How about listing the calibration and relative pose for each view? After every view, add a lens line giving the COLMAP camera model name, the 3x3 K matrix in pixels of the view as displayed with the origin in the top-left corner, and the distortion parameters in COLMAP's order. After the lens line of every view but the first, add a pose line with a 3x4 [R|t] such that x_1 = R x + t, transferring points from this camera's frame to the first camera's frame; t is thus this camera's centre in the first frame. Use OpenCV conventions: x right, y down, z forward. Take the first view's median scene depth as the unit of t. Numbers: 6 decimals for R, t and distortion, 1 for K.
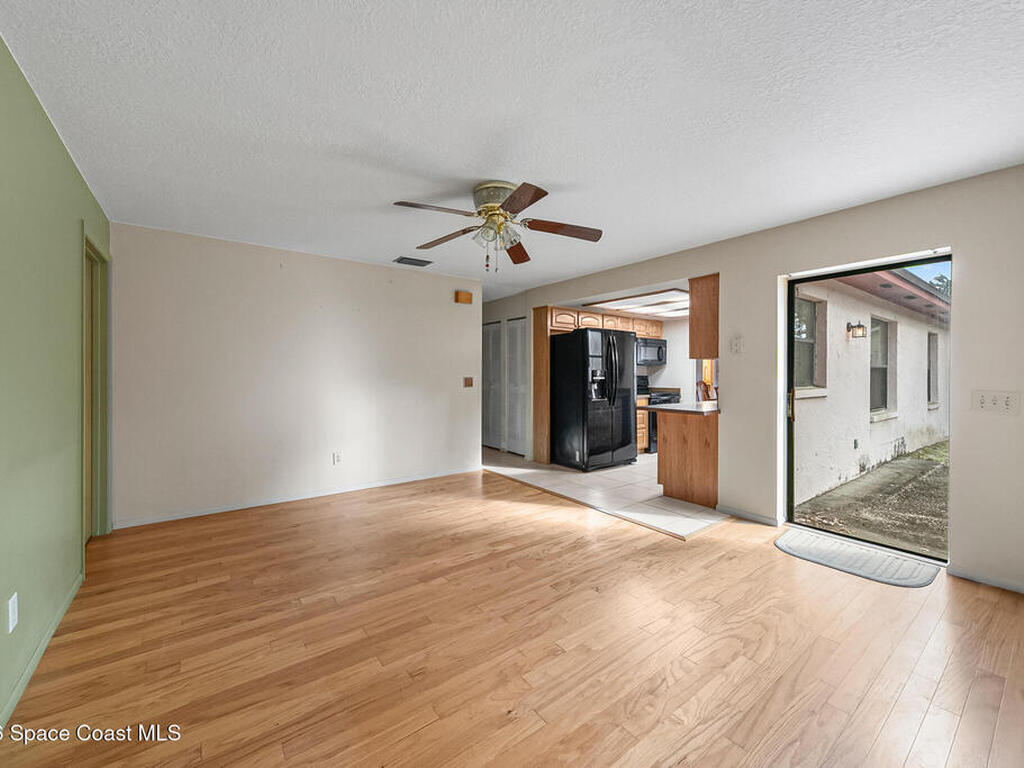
lens RADIAL K [[414.5, 0, 508.2], [0, 414.5, 381.5], [0, 0, 1]] dist [0.000812, 0.000078]
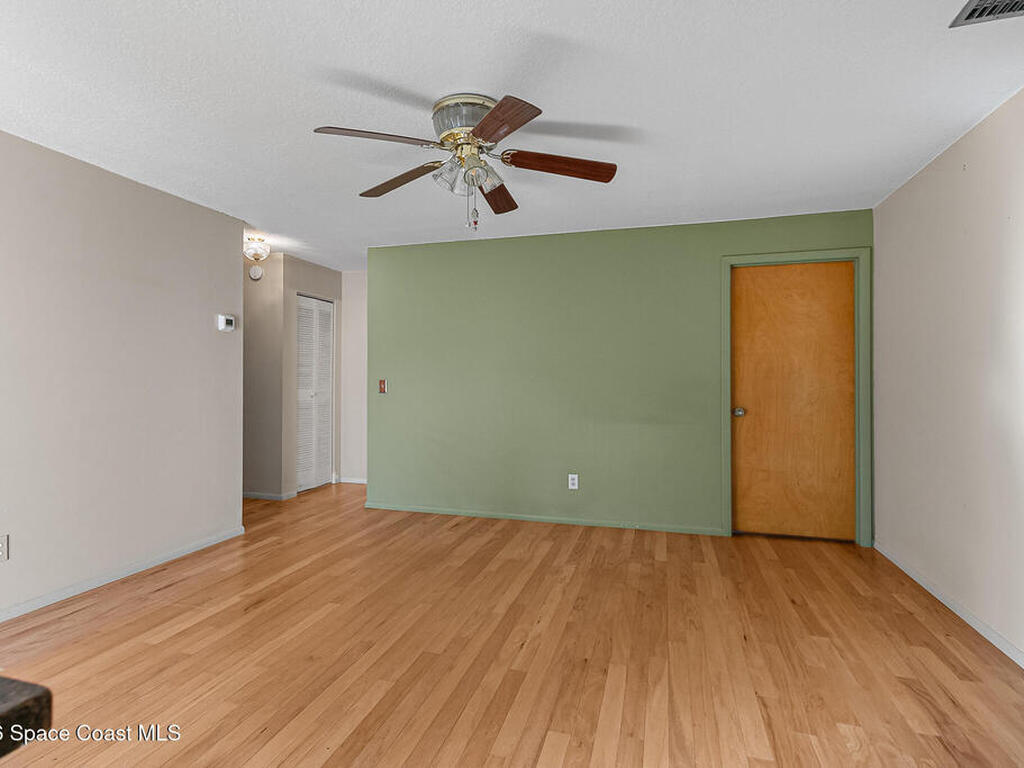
lens RADIAL K [[525.8, 0, 511.2], [0, 525.8, 386.5], [0, 0, 1]] dist [0.001788, -0.000089]
pose [[-0.795959, 0.005929, -0.605322, 0.332383], [-0.011854, 0.999608, 0.025378, -0.010592], [0.605234, 0.027375, -0.795576, 1.297194]]
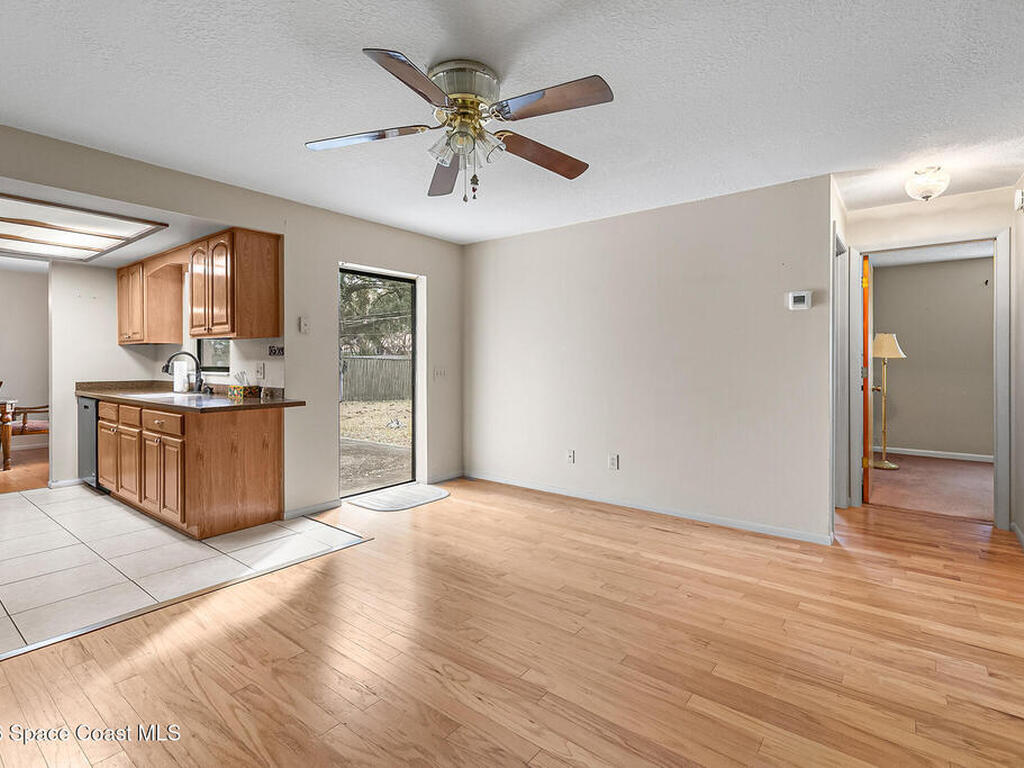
lens RADIAL K [[503.2, 0, 514.6], [0, 503.2, 386.1], [0, 0, 1]] dist [0.004744, 0.000142]
pose [[-0.262352, -0.042652, 0.964029, -0.613436], [0.015756, 0.998700, 0.048474, -0.002058], [-0.964844, 0.027907, -0.261339, 0.840795]]
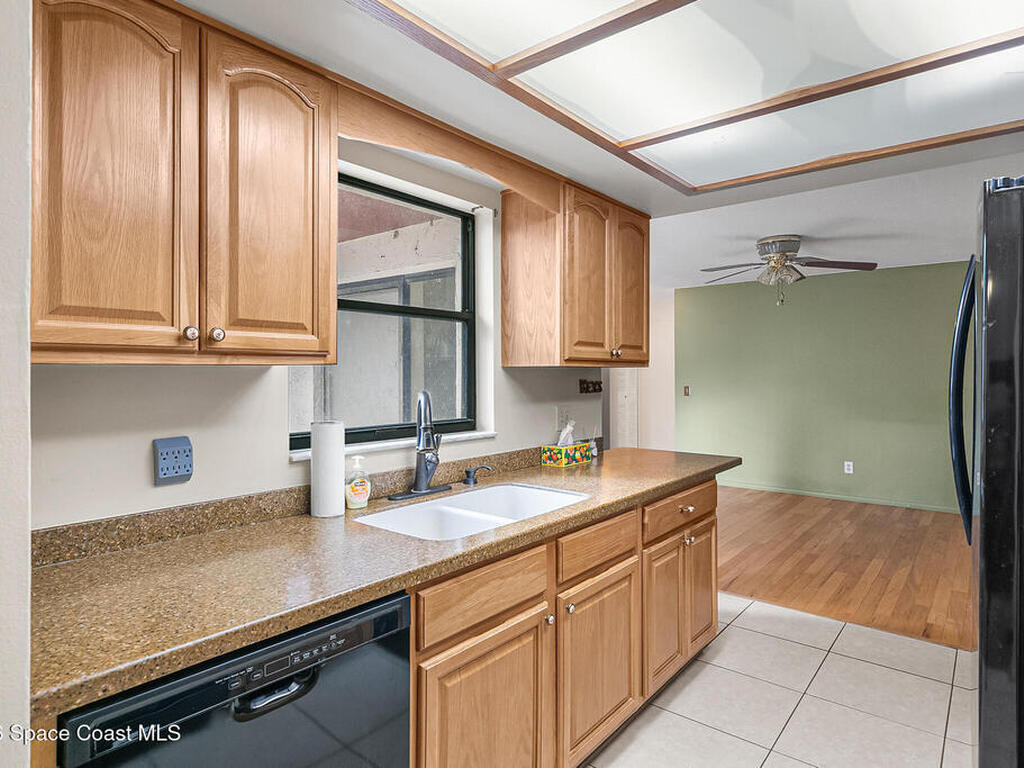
lens RADIAL K [[589.8, 0, 510.5], [0, 589.8, 376.8], [0, 0, 1]] dist [0.001687, 0.000219]
pose [[-0.969406, 0.001730, -0.245457, 0.876228], [-0.002828, 0.999830, 0.018214, -0.057276], [0.245447, 0.018351, -0.969236, 1.858764]]
